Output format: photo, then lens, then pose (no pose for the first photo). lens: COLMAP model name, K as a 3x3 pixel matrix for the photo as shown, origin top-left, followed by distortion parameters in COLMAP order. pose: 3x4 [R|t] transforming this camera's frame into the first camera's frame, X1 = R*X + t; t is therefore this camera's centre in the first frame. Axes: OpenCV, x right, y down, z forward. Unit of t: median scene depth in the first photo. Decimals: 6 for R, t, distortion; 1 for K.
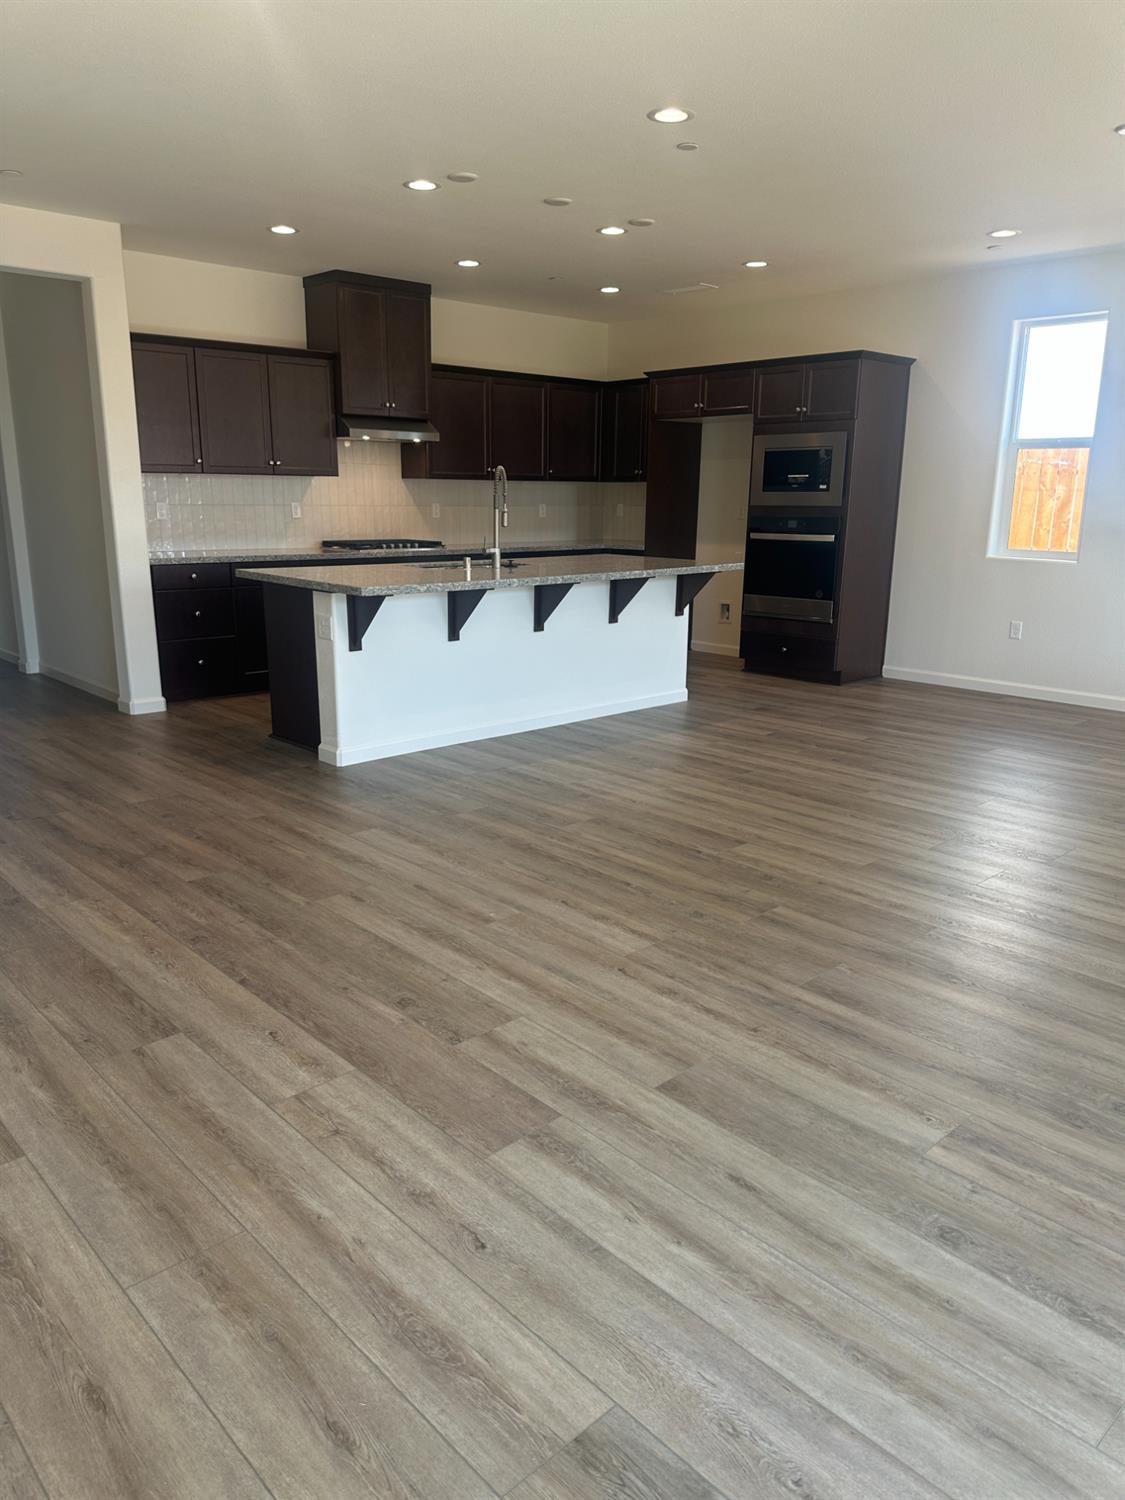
lens RADIAL K [[1053.0, 0, 559.9], [0, 1053.0, 762.0], [0, 0, 1]] dist [0.019392, -0.027850]
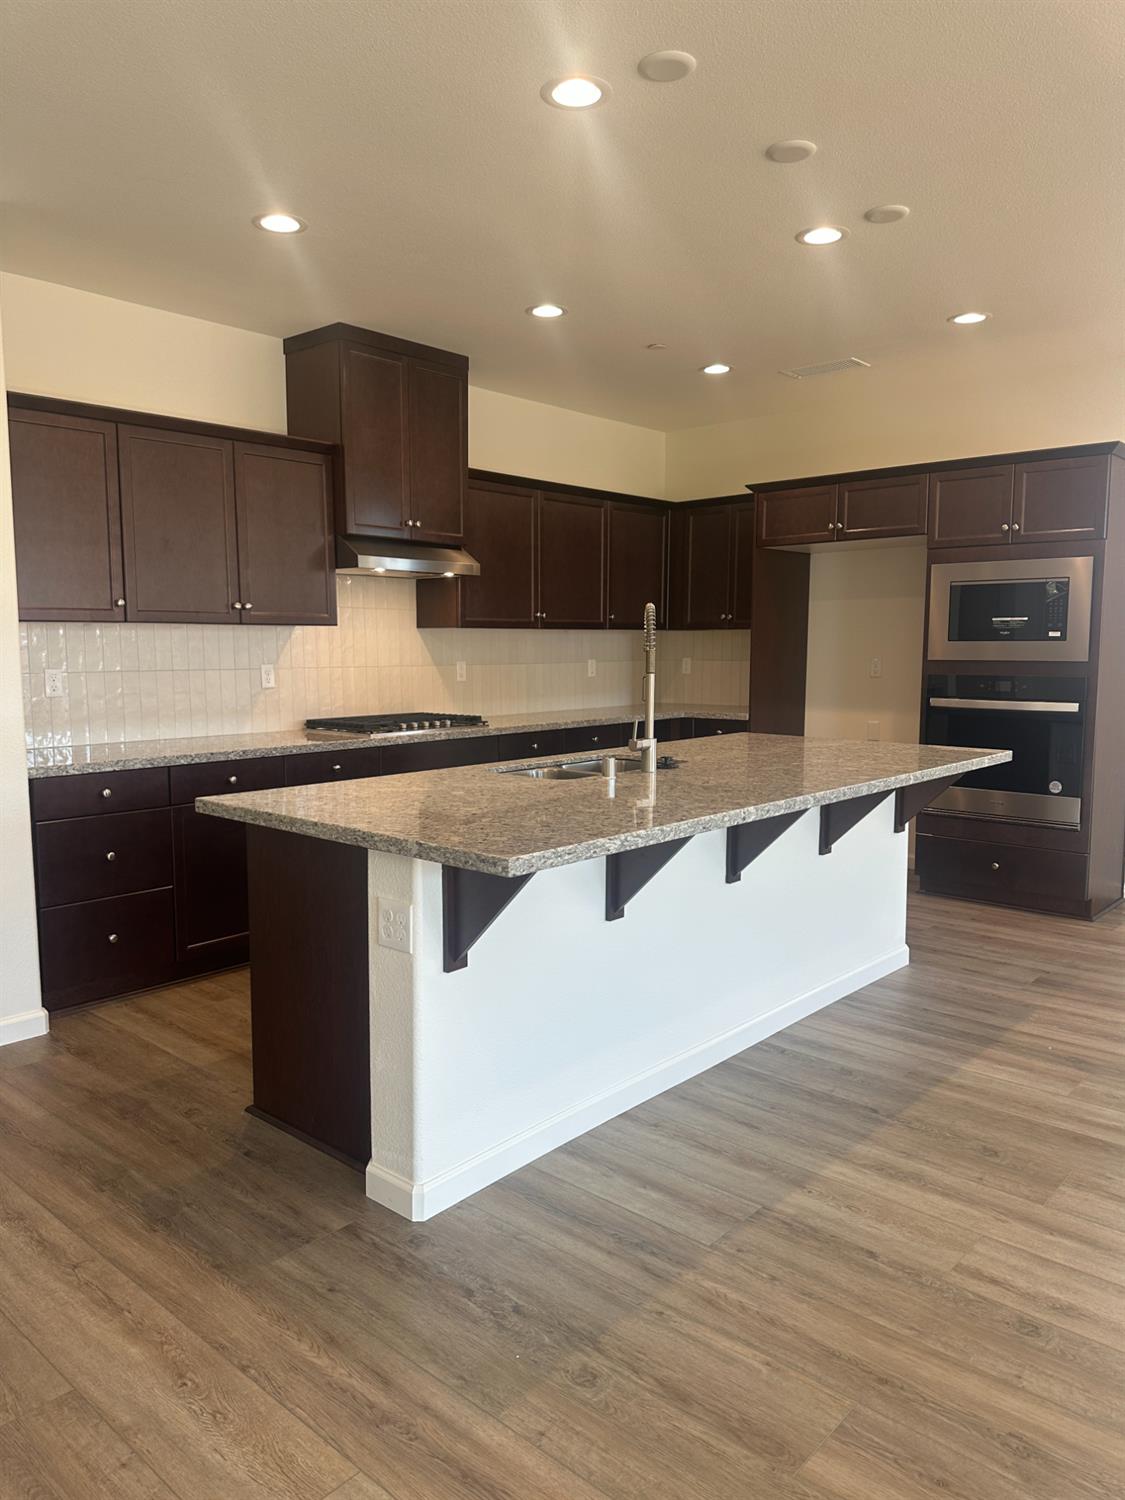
lens RADIAL K [[1053.0, 0, 570.7], [0, 1053.0, 743.1], [0, 0, 1]] dist [0.019392, -0.027850]
pose [[0.995136, -0.018749, 0.096713, -0.133185], [0.033248, 0.988041, -0.150563, -0.096906], [-0.092733, 0.153047, 0.983858, 0.360477]]
